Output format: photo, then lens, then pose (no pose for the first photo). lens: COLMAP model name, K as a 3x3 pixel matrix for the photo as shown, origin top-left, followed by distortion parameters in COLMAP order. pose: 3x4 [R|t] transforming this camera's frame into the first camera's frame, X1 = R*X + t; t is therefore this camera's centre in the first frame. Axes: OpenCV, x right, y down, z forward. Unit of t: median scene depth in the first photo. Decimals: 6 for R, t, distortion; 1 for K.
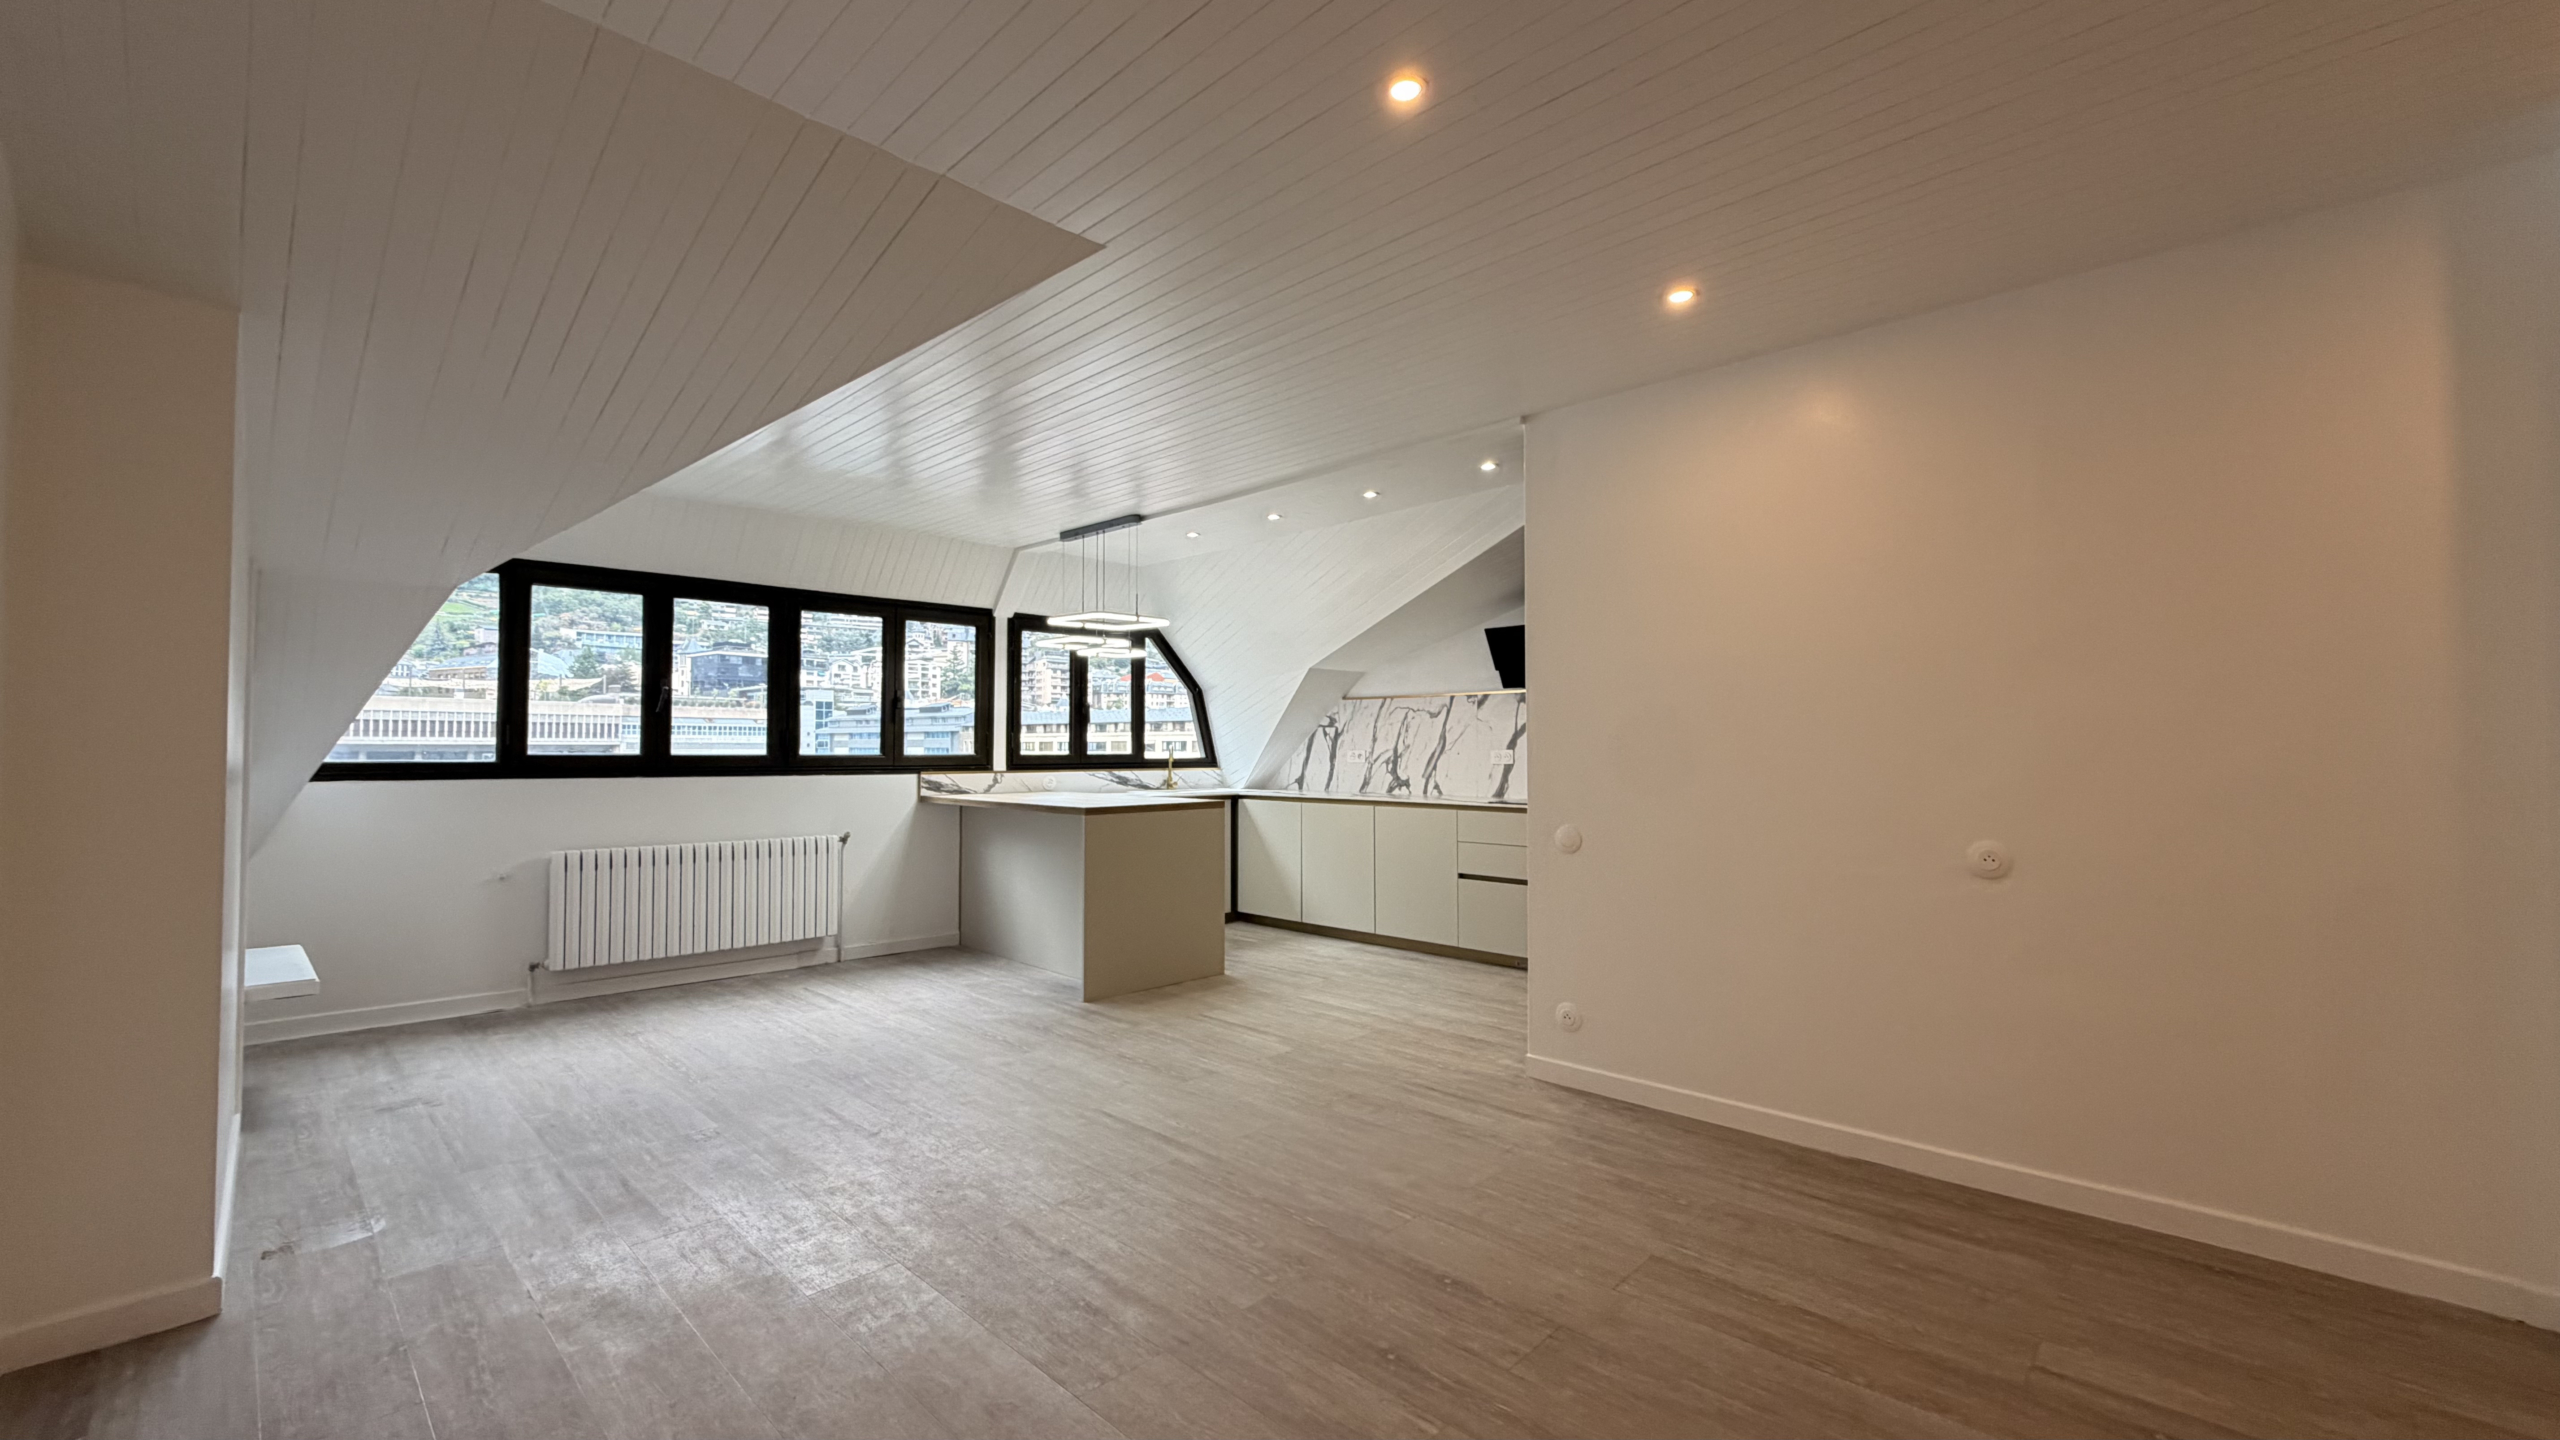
lens RADIAL K [[1017.8, 0, 1272.1], [0, 1017.8, 721.9], [0, 0, 1]] dist [0.000252, -0.000300]
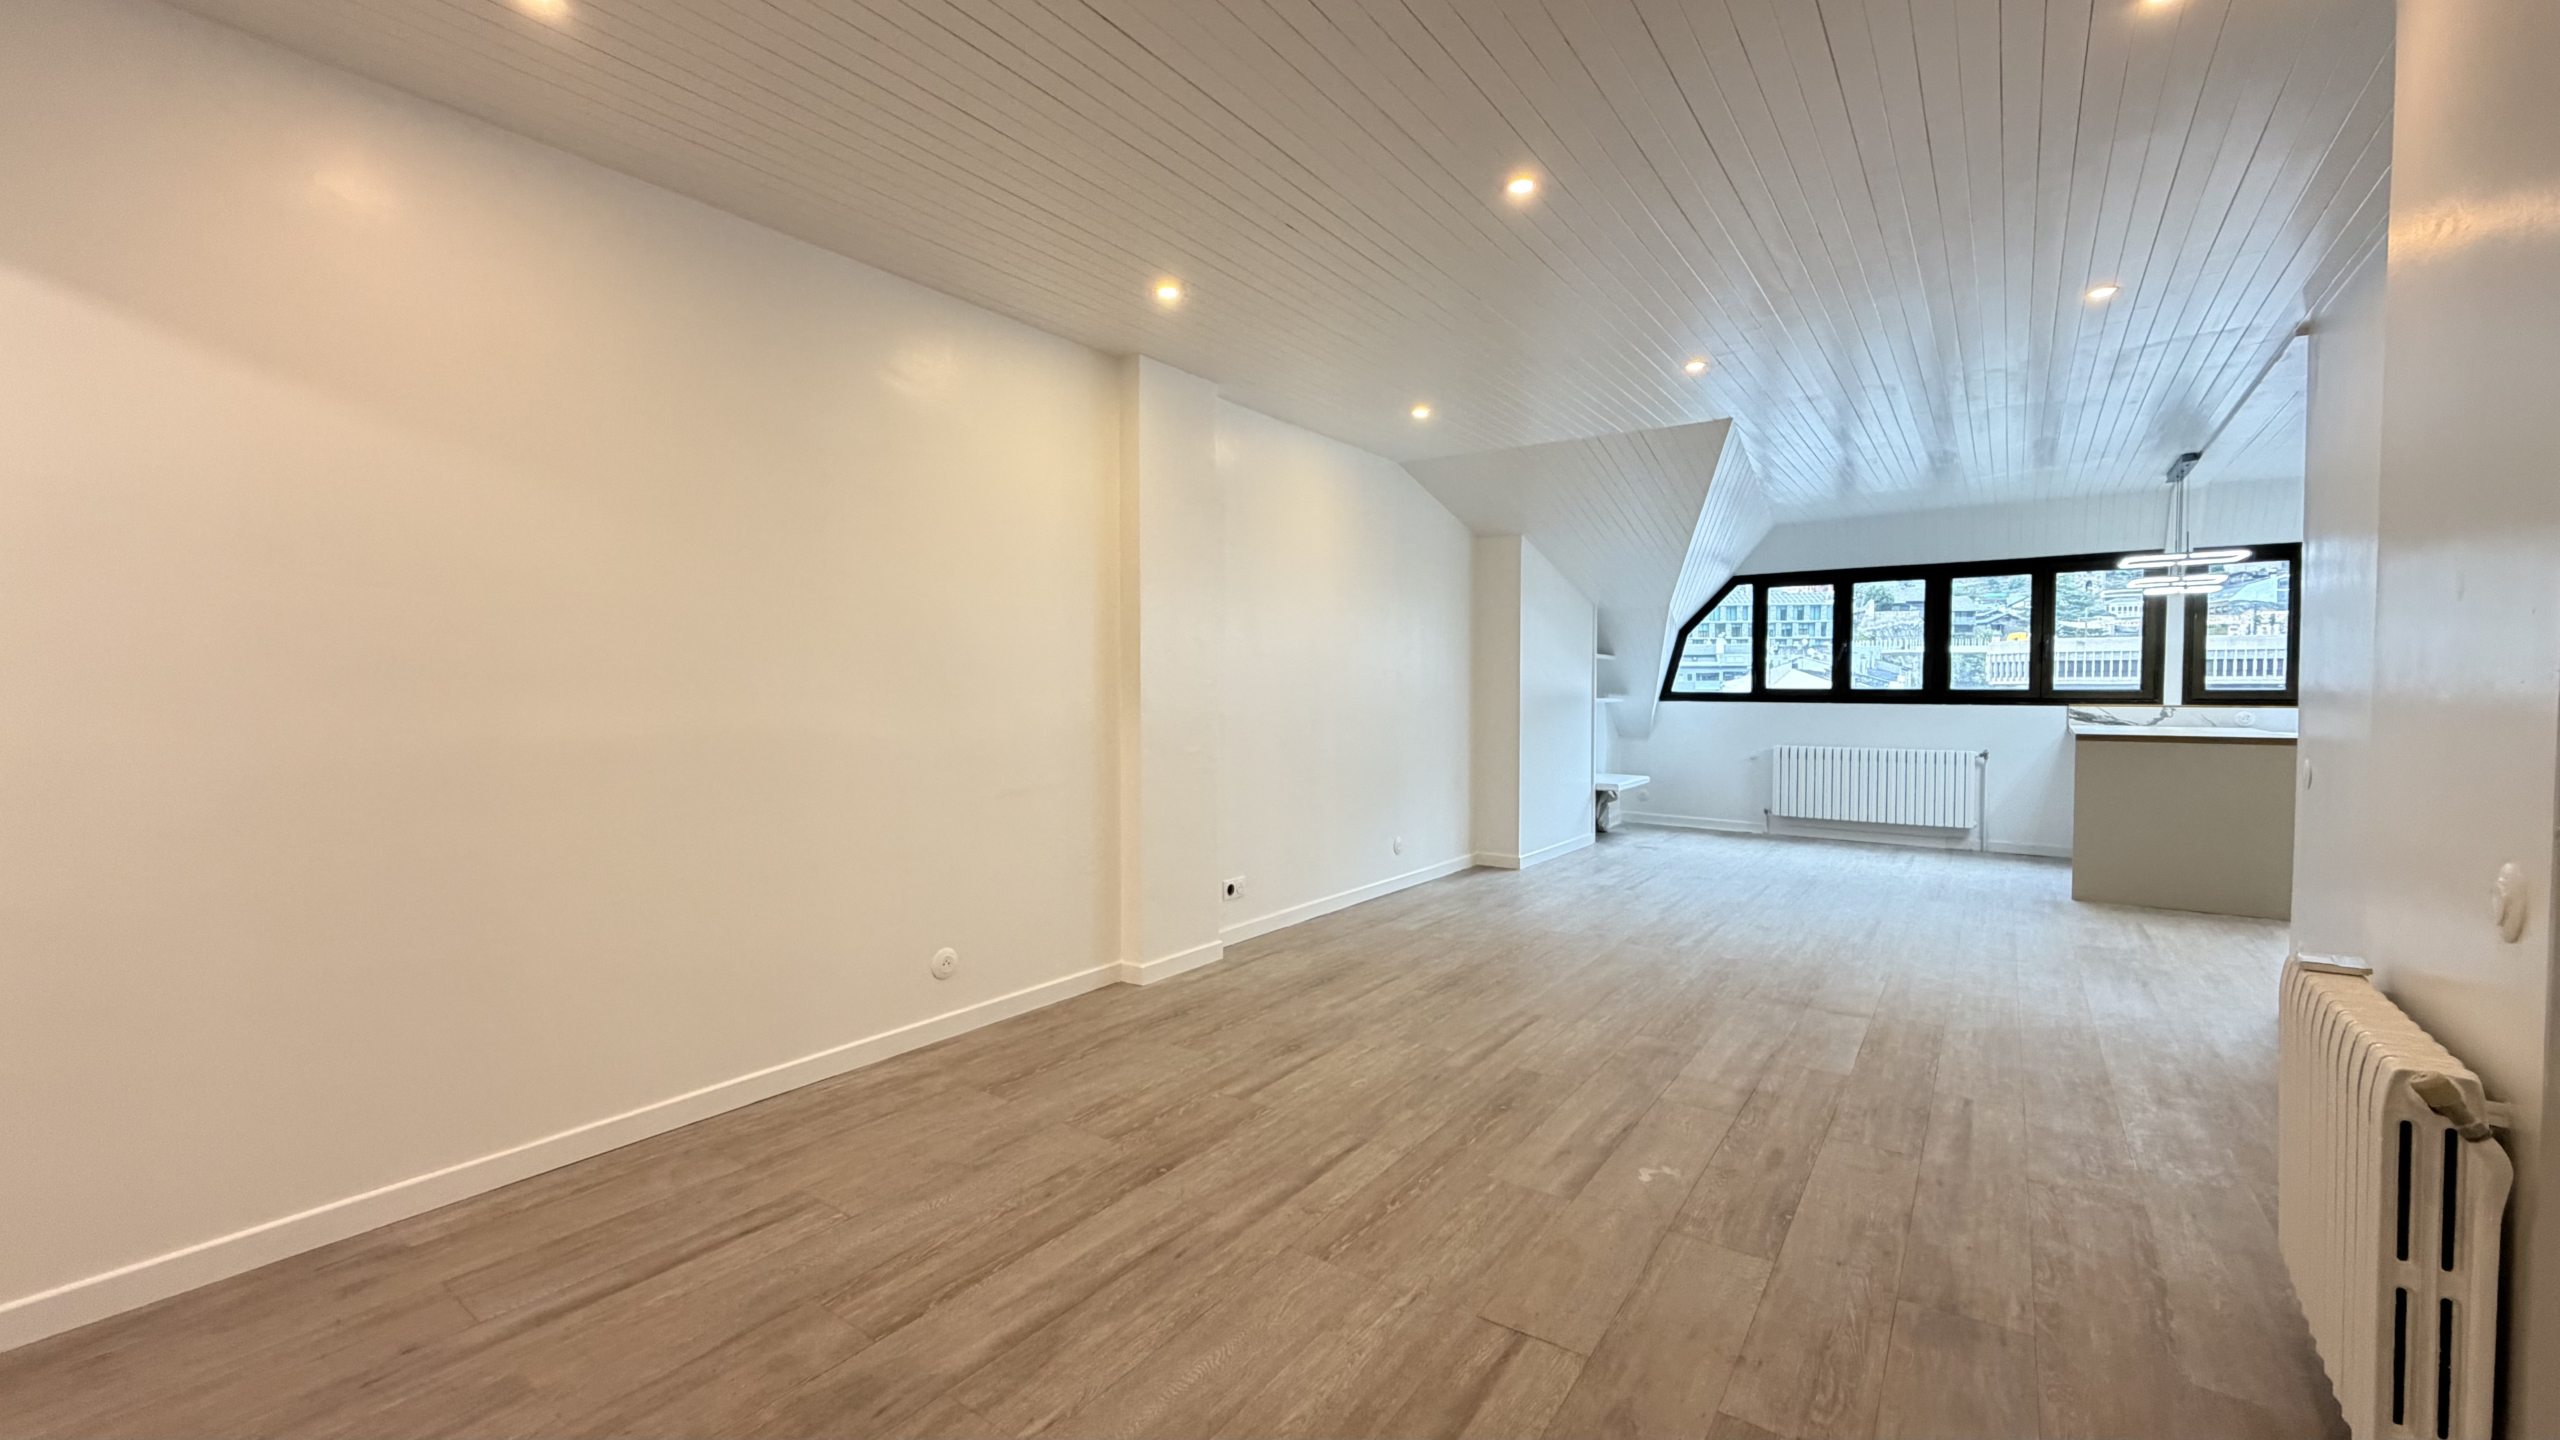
lens RADIAL K [[1017.8, 0, 1274.6], [0, 1017.8, 720.4], [0, 0, 1]] dist [0.000252, -0.000300]
pose [[0.151645, 0.029664, -0.987990, 0.649156], [0.027024, 0.999051, 0.034144, 0.004208], [0.988066, -0.031877, 0.150700, -0.059853]]
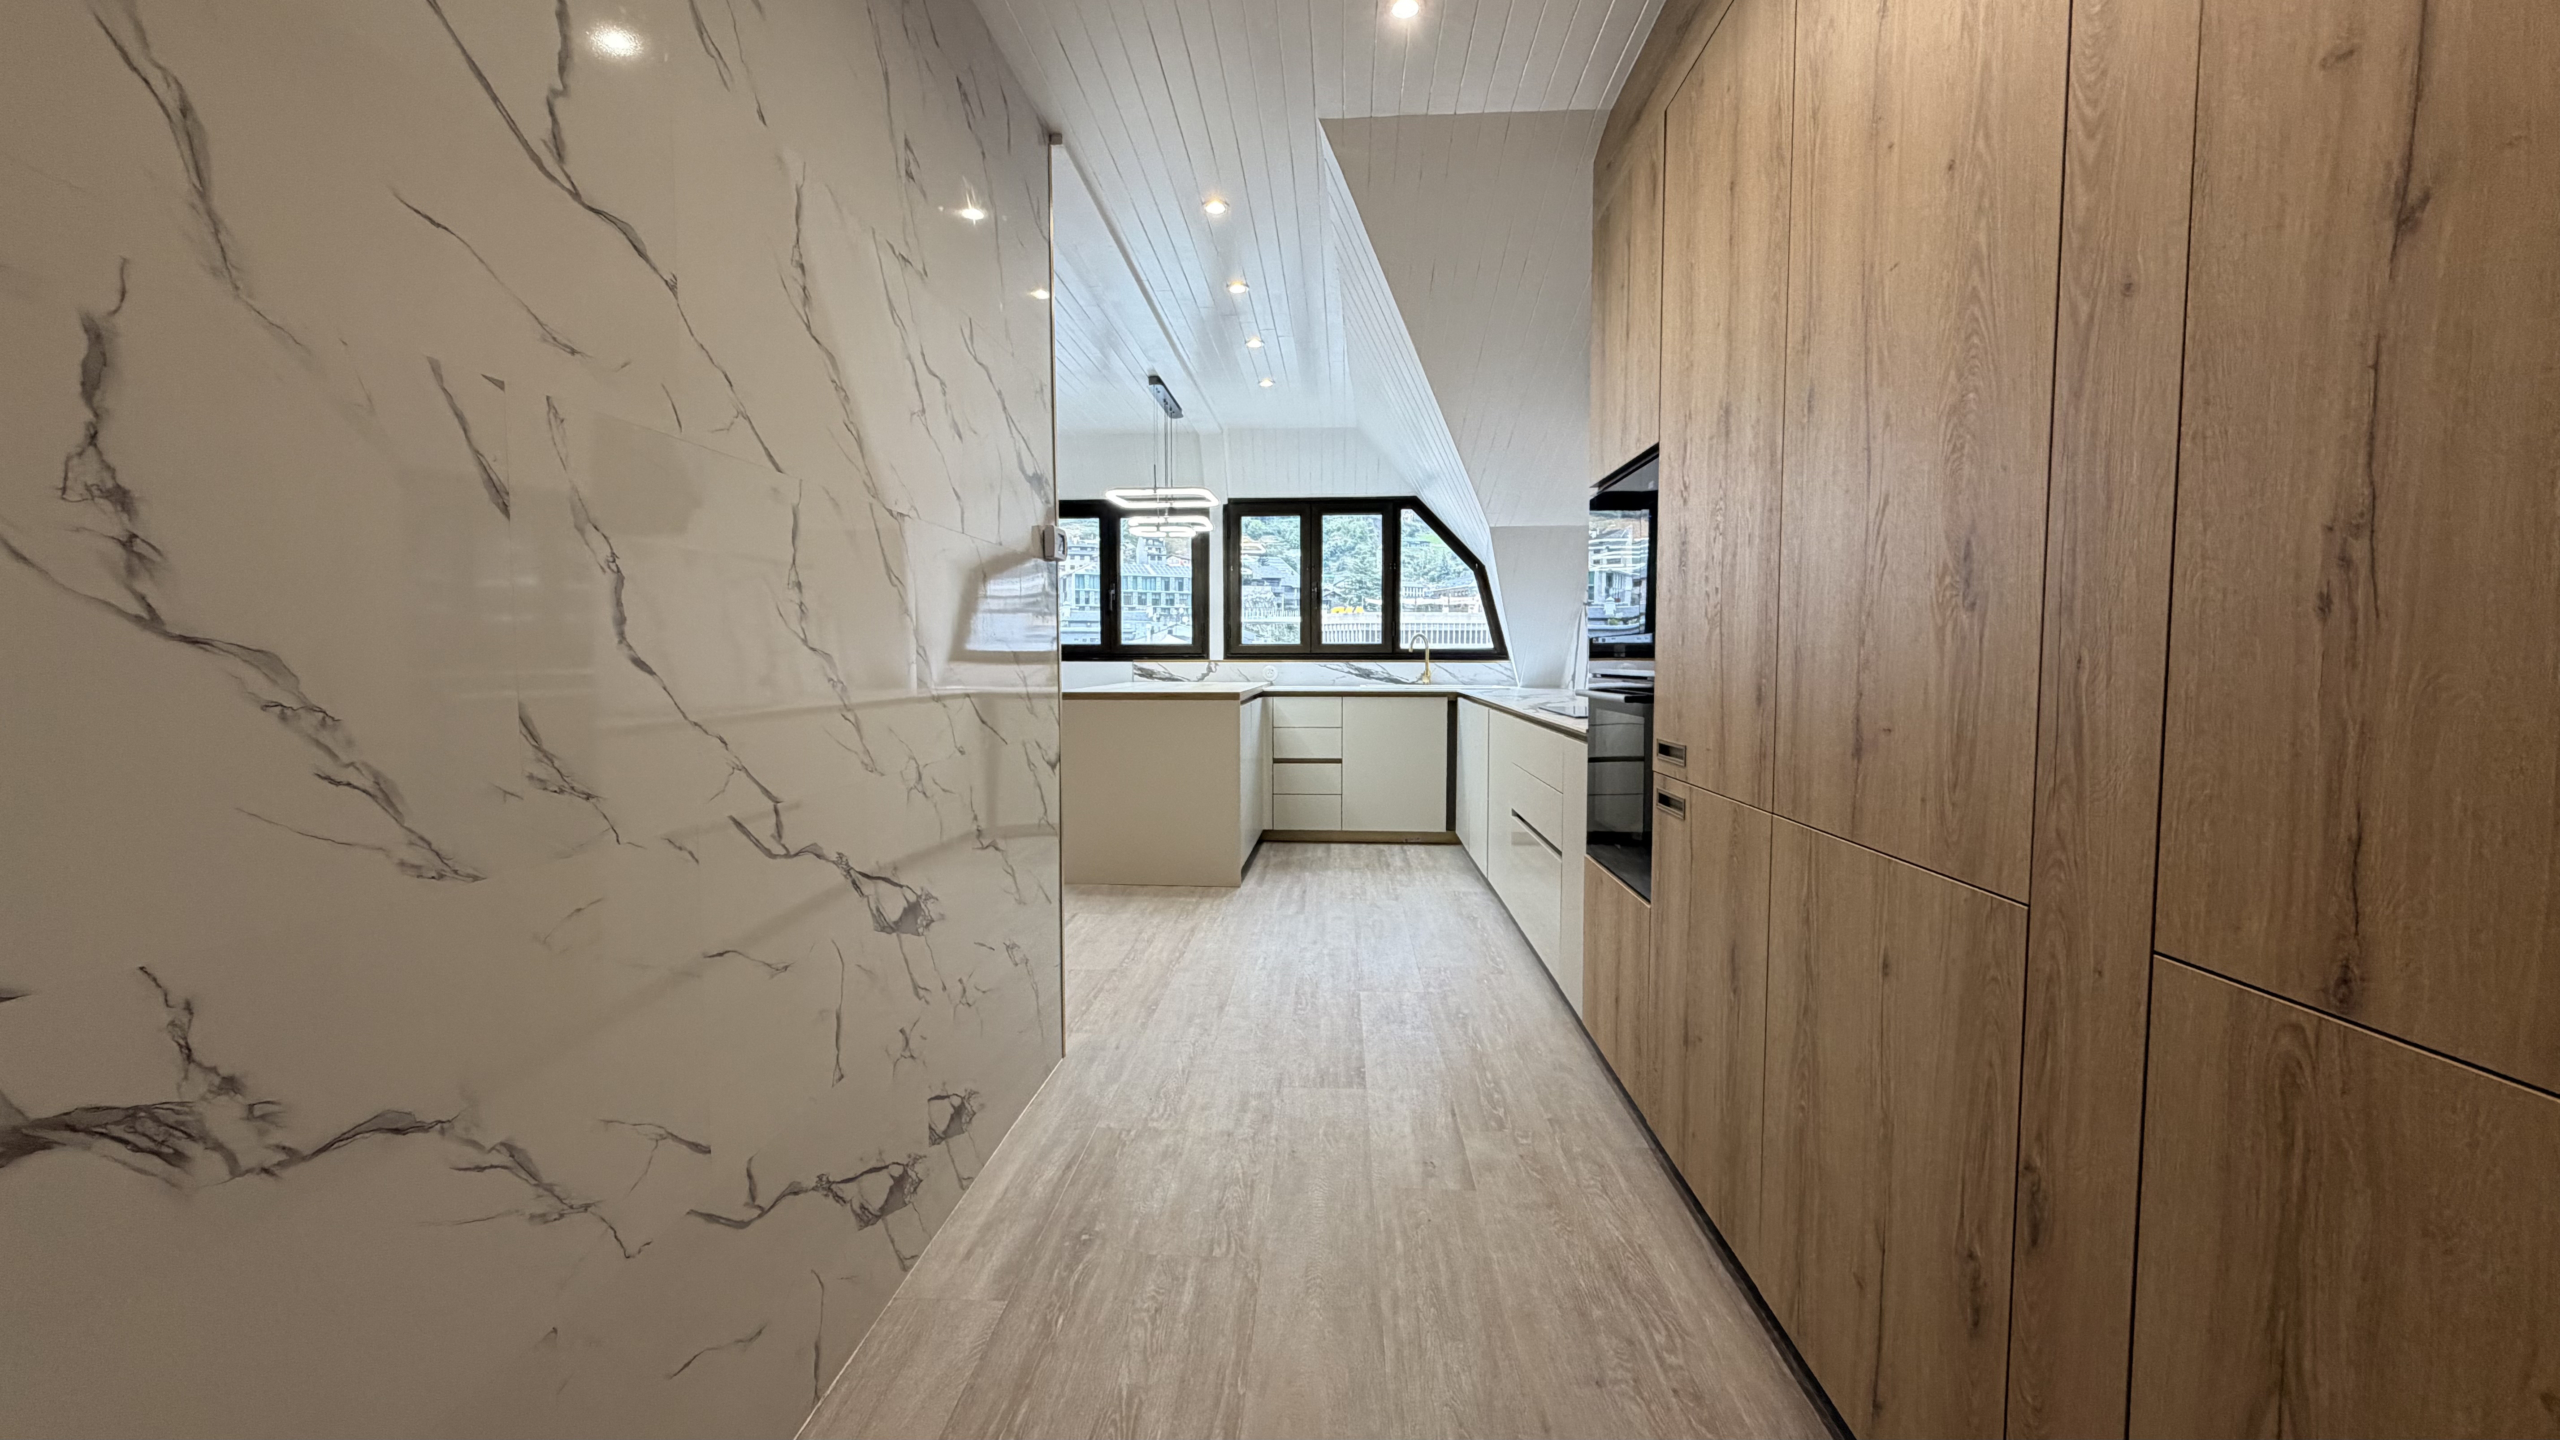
lens RADIAL K [[1017.8, 0, 1263.7], [0, 1017.8, 726.0], [0, 0, 1]] dist [0.000252, -0.000300]
pose [[0.645640, 0.053691, -0.761752, 0.561957], [0.021154, 0.995885, 0.088123, 0.026643], [0.763349, -0.073010, 0.641847, 0.405665]]
